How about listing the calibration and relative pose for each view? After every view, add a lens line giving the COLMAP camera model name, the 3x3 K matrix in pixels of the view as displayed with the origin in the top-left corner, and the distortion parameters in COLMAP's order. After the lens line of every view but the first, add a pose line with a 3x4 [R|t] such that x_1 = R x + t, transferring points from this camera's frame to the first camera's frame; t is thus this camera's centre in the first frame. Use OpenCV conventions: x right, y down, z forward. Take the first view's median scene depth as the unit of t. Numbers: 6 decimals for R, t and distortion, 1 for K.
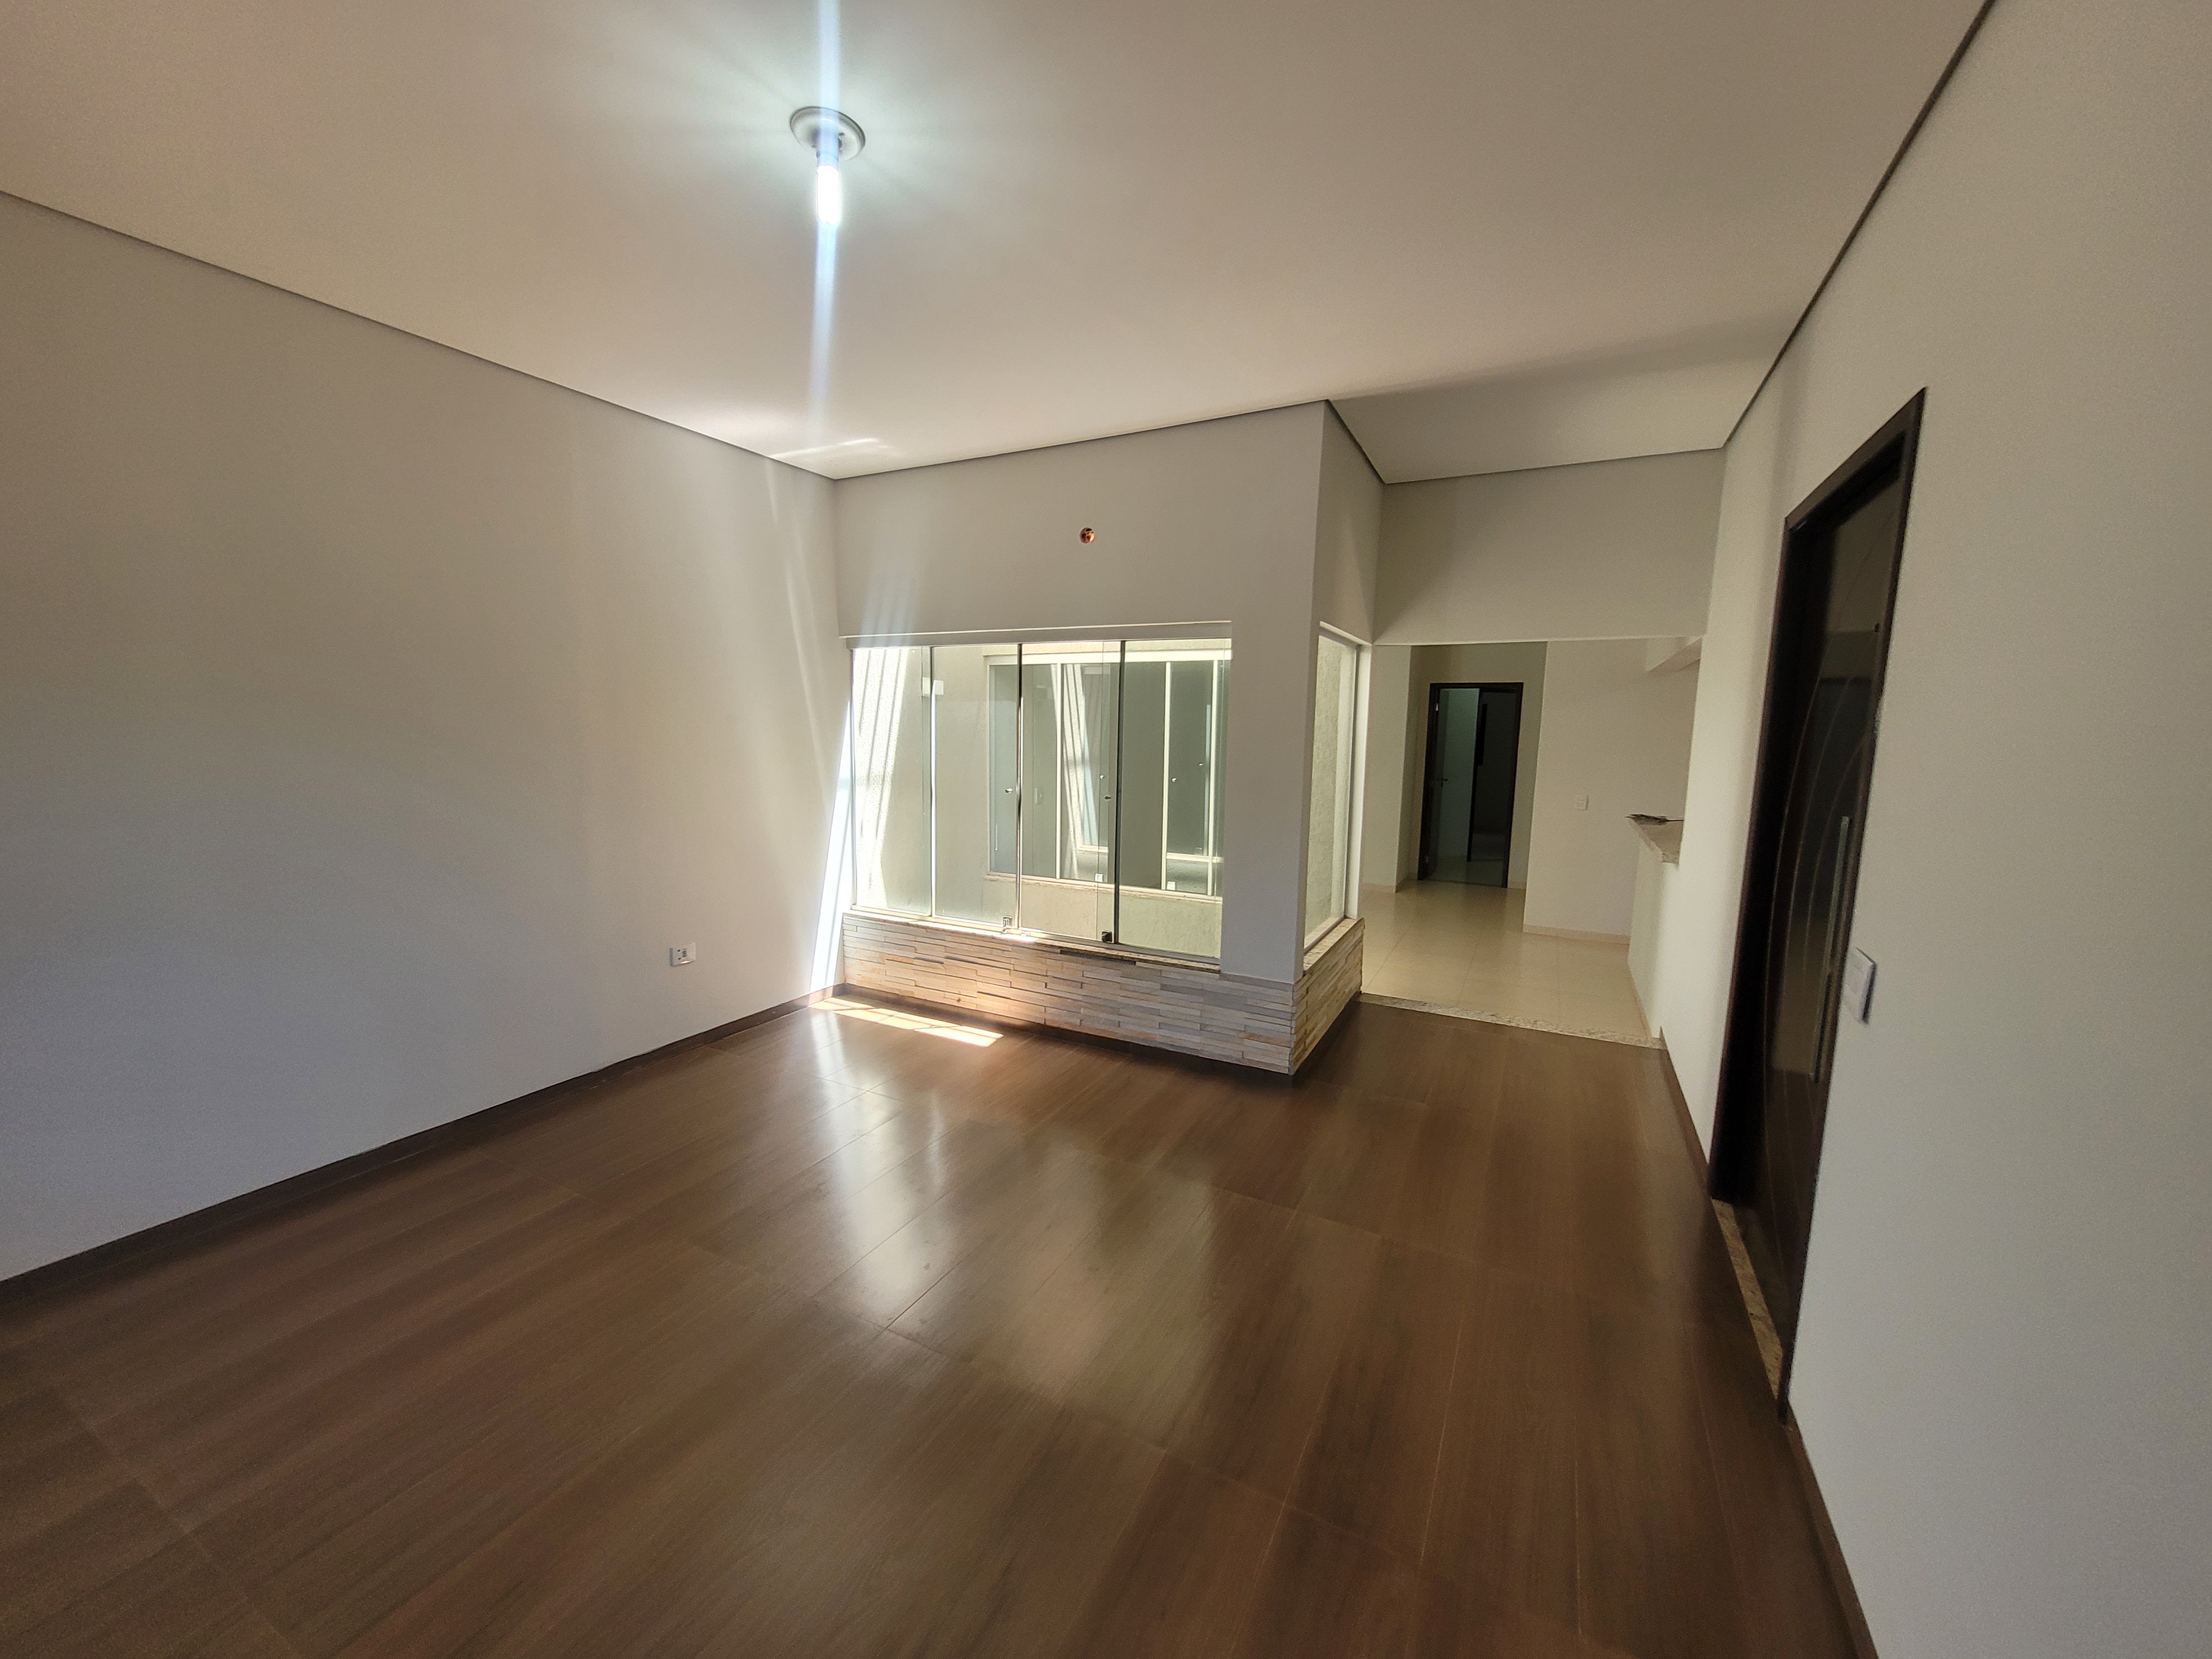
lens RADIAL K [[866.1, 0, 1108.8], [0, 866.1, 833.7], [0, 0, 1]] dist [-0.000348, -0.000222]
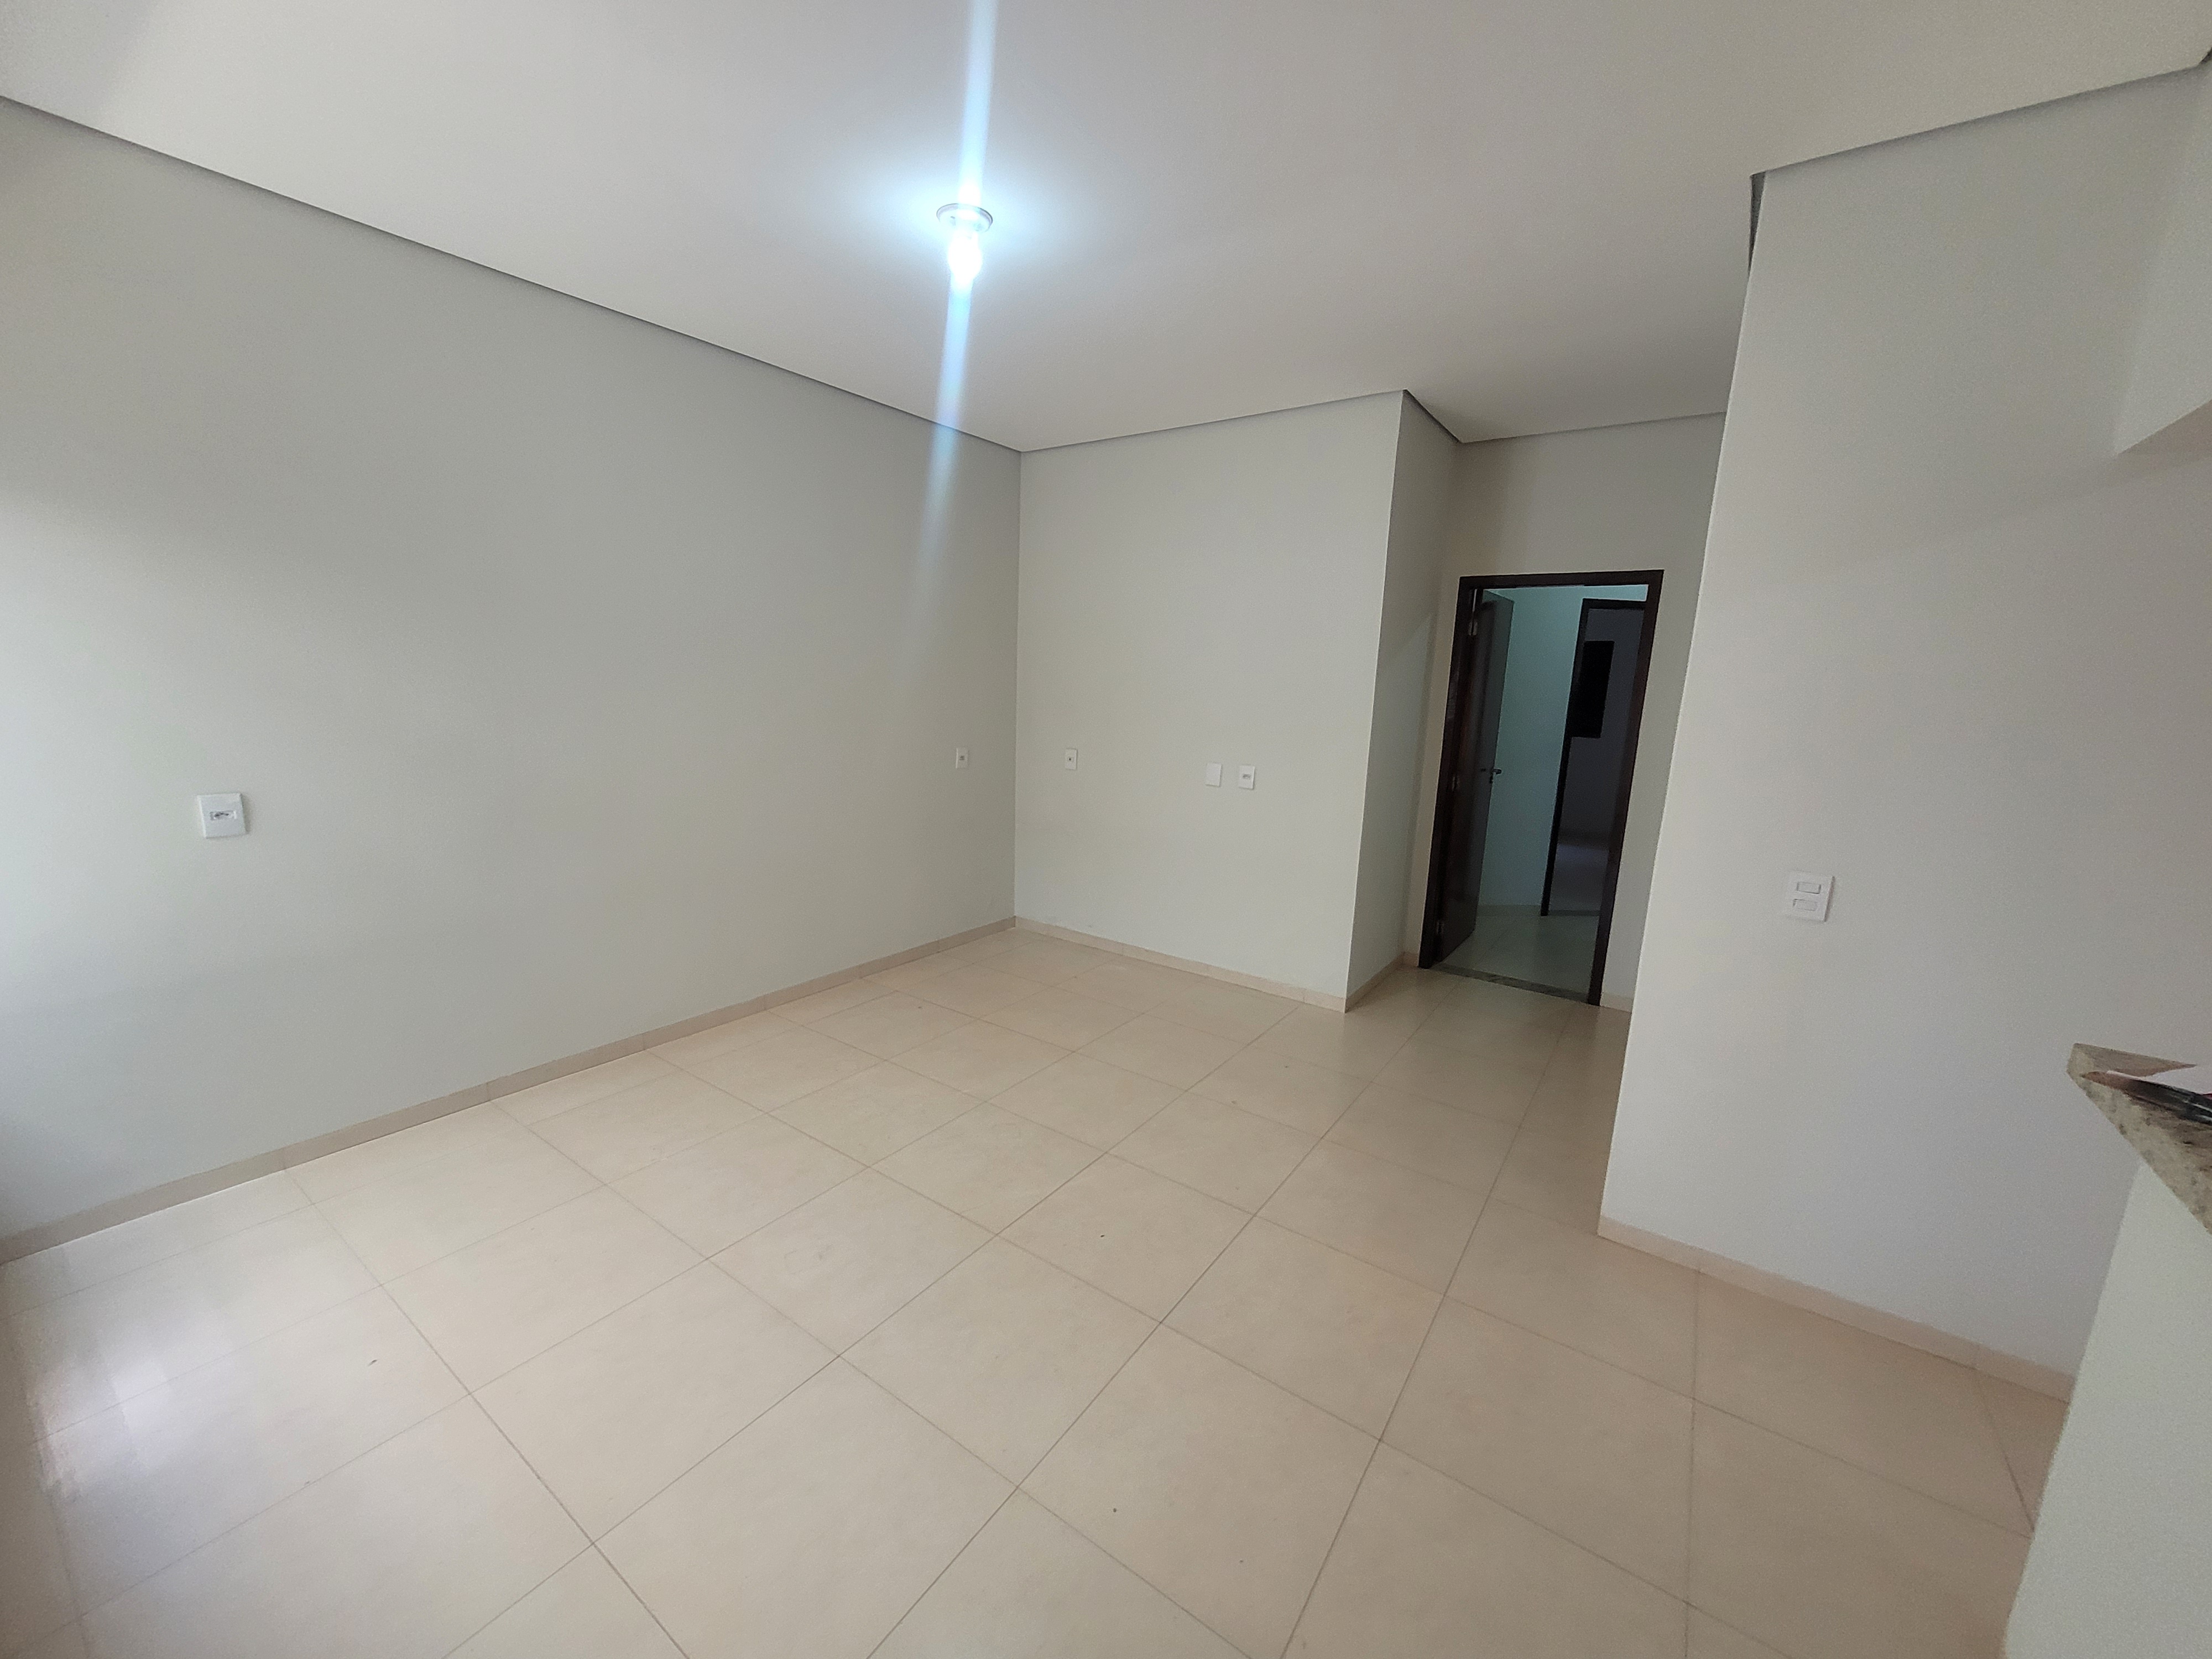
lens RADIAL K [[866.1, 0, 1102.0], [0, 866.1, 826.6], [0, 0, 1]] dist [-0.000348, -0.000222]
pose [[0.991726, 0.027443, -0.125402, 0.223320], [-0.019088, 0.997546, 0.067355, -0.057050], [0.126943, -0.064404, 0.989817, 0.450769]]
